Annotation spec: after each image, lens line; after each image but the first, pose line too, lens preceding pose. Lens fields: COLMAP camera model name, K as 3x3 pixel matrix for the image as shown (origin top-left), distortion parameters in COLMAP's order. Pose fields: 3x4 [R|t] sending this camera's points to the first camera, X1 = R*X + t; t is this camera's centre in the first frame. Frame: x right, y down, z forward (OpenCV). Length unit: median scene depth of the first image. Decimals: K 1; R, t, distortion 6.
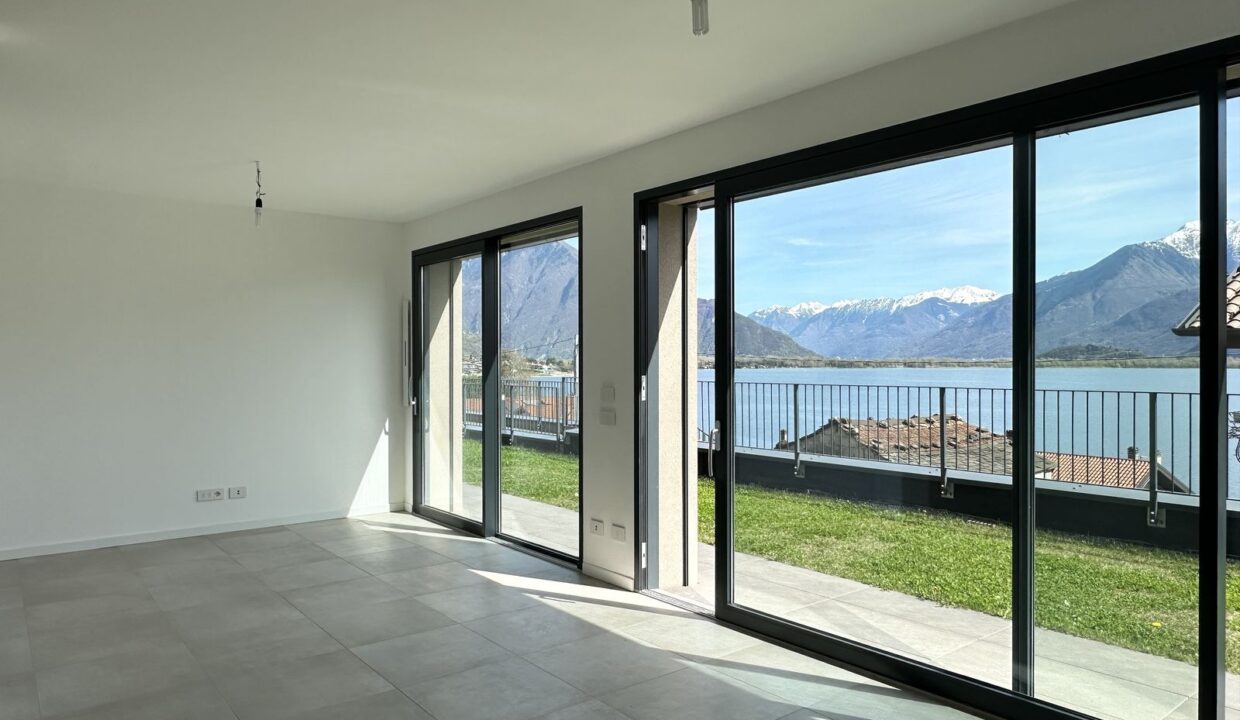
lens RADIAL K [[789.9, 0, 612.2], [0, 789.9, 366.3], [0, 0, 1]] dist [0.001319, 0.001261]
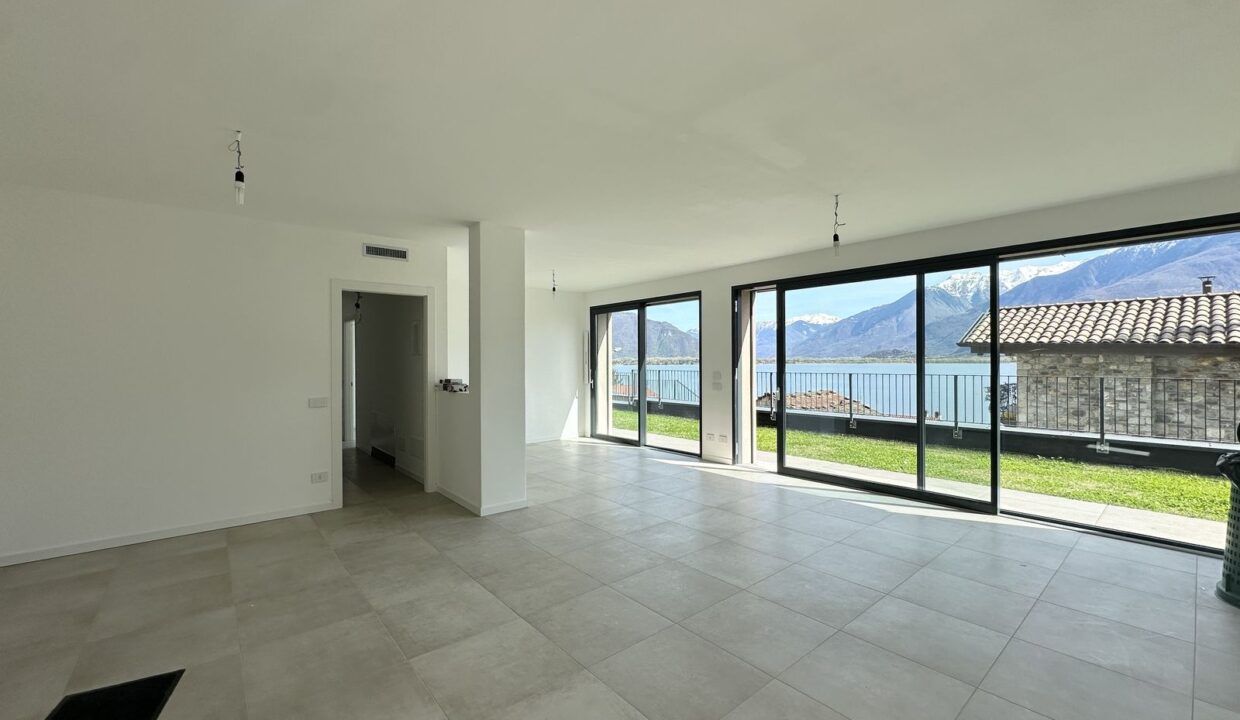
lens RADIAL K [[495.6, 0, 612.4], [0, 495.6, 359.9], [0, 0, 1]] dist [-0.001559, -0.000810]
pose [[0.999641, -0.004156, 0.026471, -0.227657], [0.004353, 0.999963, -0.007398, -0.001273], [-0.026439, 0.007510, 0.999622, -0.254088]]
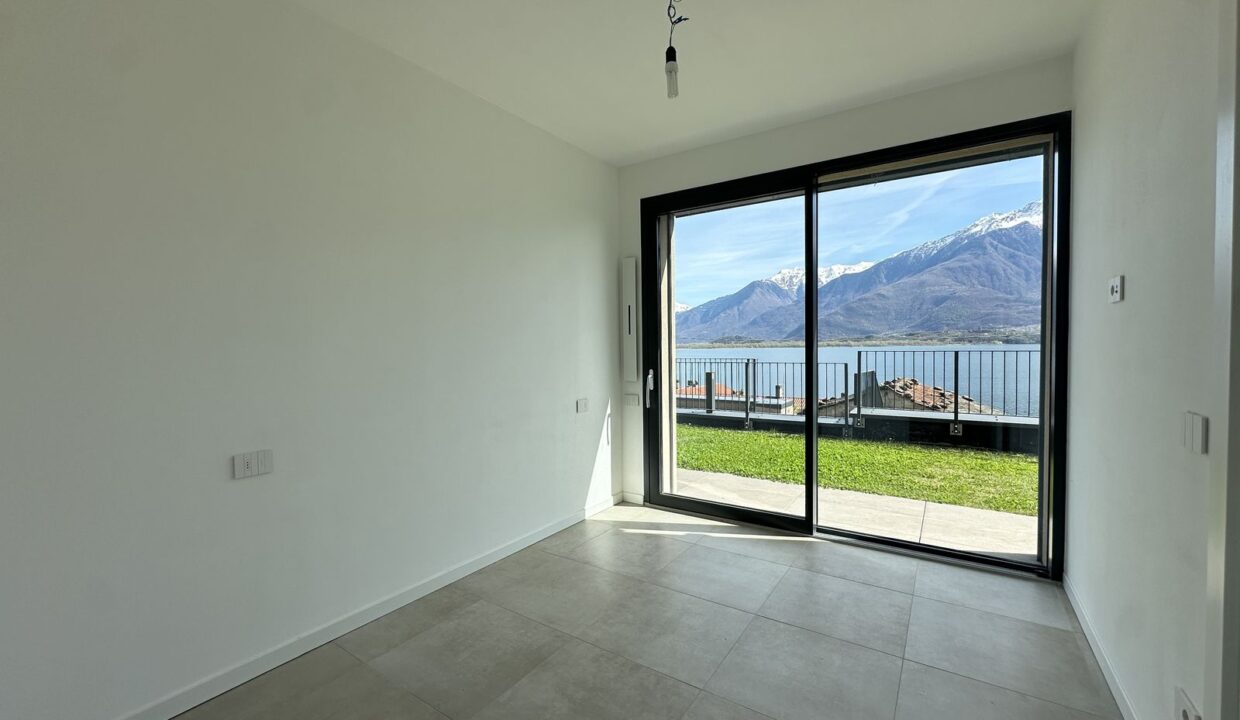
lens RADIAL K [[495.6, 0, 618.5], [0, 495.6, 361.6], [0, 0, 1]] dist [-0.001559, -0.000810]
pose [[0.948371, -0.021482, 0.316436, -0.442742], [0.014349, 0.999588, 0.024855, 0.015413], [-0.316839, -0.019031, 0.948288, 0.494053]]
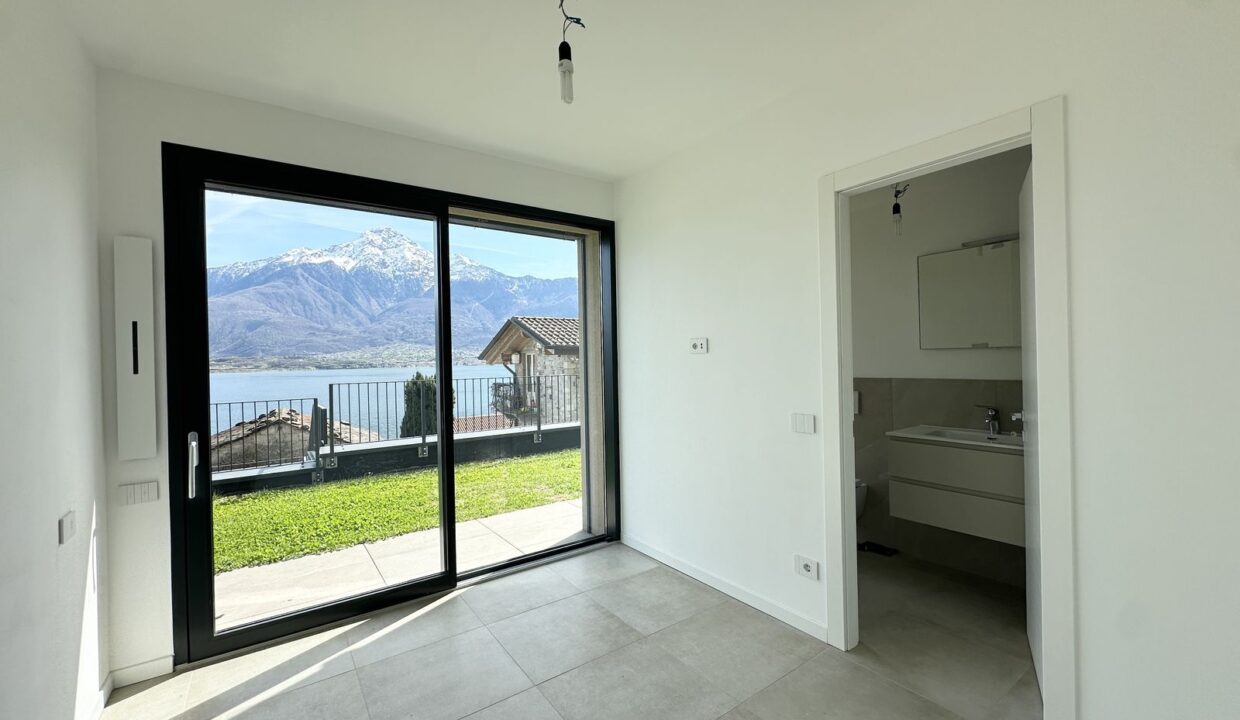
lens RADIAL K [[495.6, 0, 619.0], [0, 495.6, 360.4], [0, 0, 1]] dist [-0.001559, -0.000810]
pose [[0.034317, -0.001013, 0.999410, -0.546786], [0.029001, 0.999579, 0.000017, -0.000251], [-0.998990, 0.028983, 0.034332, 0.700264]]
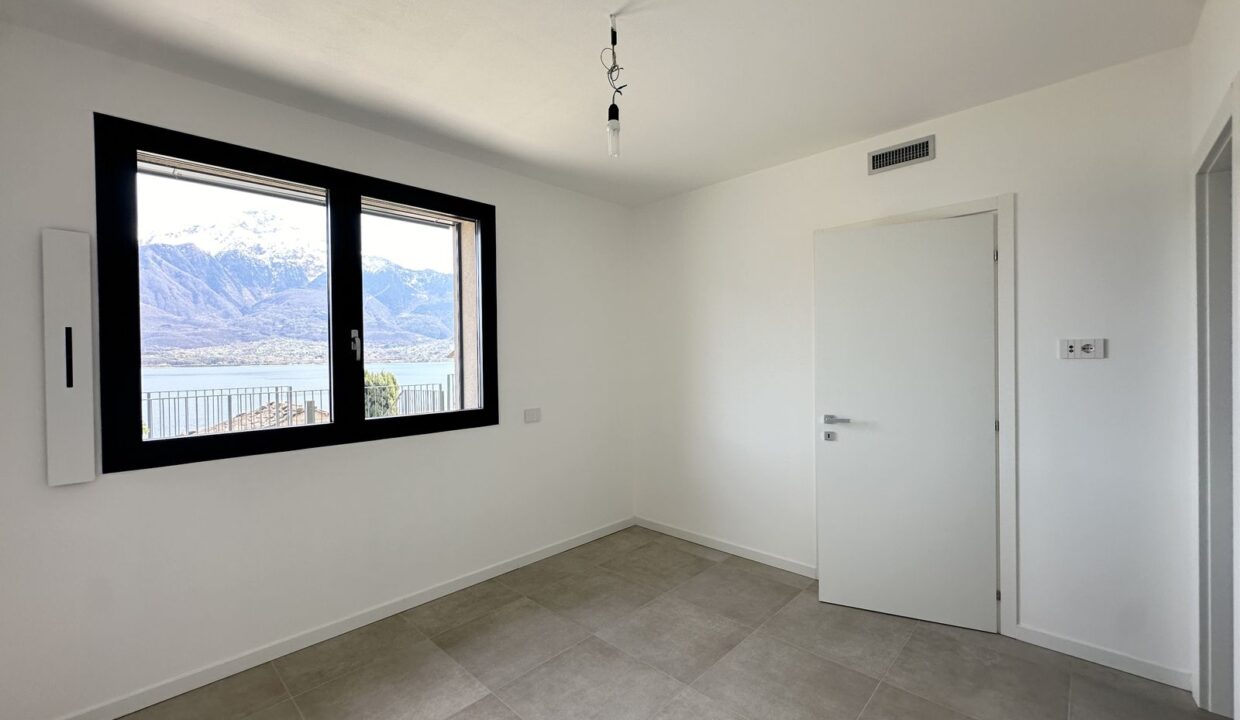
lens RADIAL K [[495.6, 0, 619.9], [0, 495.6, 360.8], [0, 0, 1]] dist [-0.001559, -0.000810]
pose [[-0.154198, -0.004448, 0.988030, -0.599877], [0.021912, 0.999729, 0.007920, 0.001070], [-0.987797, 0.022871, -0.154059, 0.761274]]
